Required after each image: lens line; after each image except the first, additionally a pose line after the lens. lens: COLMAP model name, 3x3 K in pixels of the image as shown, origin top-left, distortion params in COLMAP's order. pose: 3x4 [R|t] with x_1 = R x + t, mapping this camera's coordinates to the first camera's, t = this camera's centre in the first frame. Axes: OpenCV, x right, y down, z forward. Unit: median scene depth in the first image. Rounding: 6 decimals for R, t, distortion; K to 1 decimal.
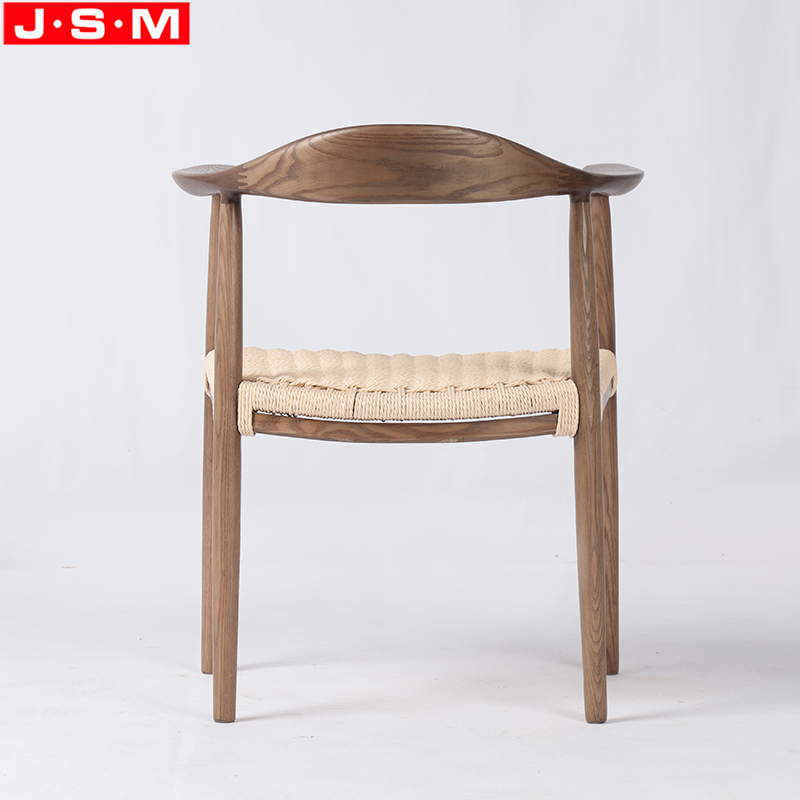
lens RADIAL K [[3890.7, 0, 400.0], [0, 3890.7, 400.0], [0, 0, 1]] dist [-0.142027, -5.610389]
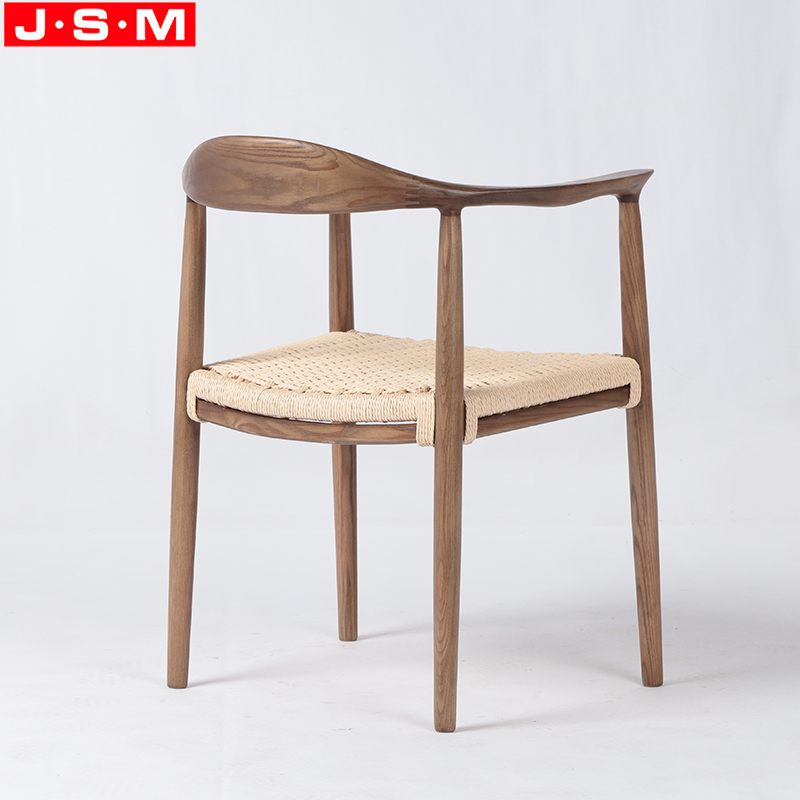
lens RADIAL K [[3890.7, 0, 400.0], [0, 3890.7, 400.0], [0, 0, 1]] dist [-0.142027, -5.610389]
pose [[0.780242, 0.073543, -0.621139, 0.678425], [-0.045341, 0.997101, 0.061103, -0.065528], [0.623832, -0.019512, 0.781315, 0.210384]]
